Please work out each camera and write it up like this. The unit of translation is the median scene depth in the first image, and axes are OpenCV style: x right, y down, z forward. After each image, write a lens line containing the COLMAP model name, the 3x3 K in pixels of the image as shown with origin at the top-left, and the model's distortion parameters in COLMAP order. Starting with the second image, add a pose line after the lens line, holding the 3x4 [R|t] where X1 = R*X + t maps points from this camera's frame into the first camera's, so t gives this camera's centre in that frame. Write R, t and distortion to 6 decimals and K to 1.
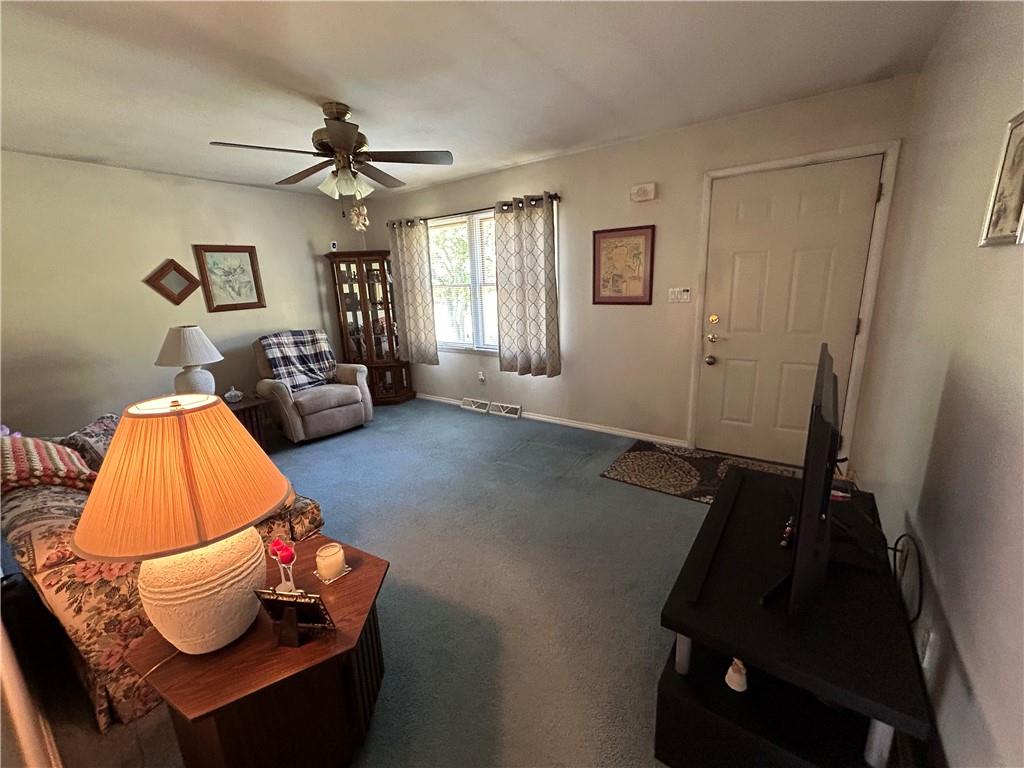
lens RADIAL K [[414.1, 0, 512.6], [0, 414.1, 383.4], [0, 0, 1]] dist [-0.000335, 0.000296]
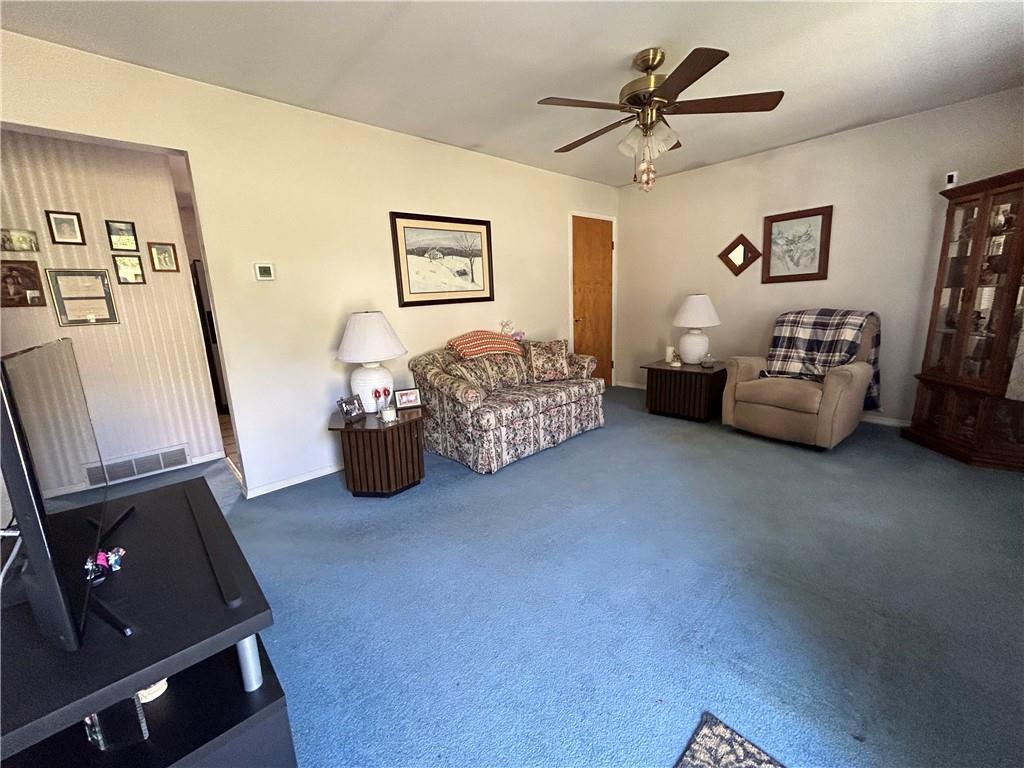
lens RADIAL K [[414.1, 0, 511.7], [0, 414.1, 379.2], [0, 0, 1]] dist [-0.000335, 0.000296]
pose [[-0.192682, 0.236953, -0.952222, 0.398933], [-0.185931, 0.944010, 0.272533, -0.110066], [0.963485, 0.229560, -0.137837, 0.586832]]
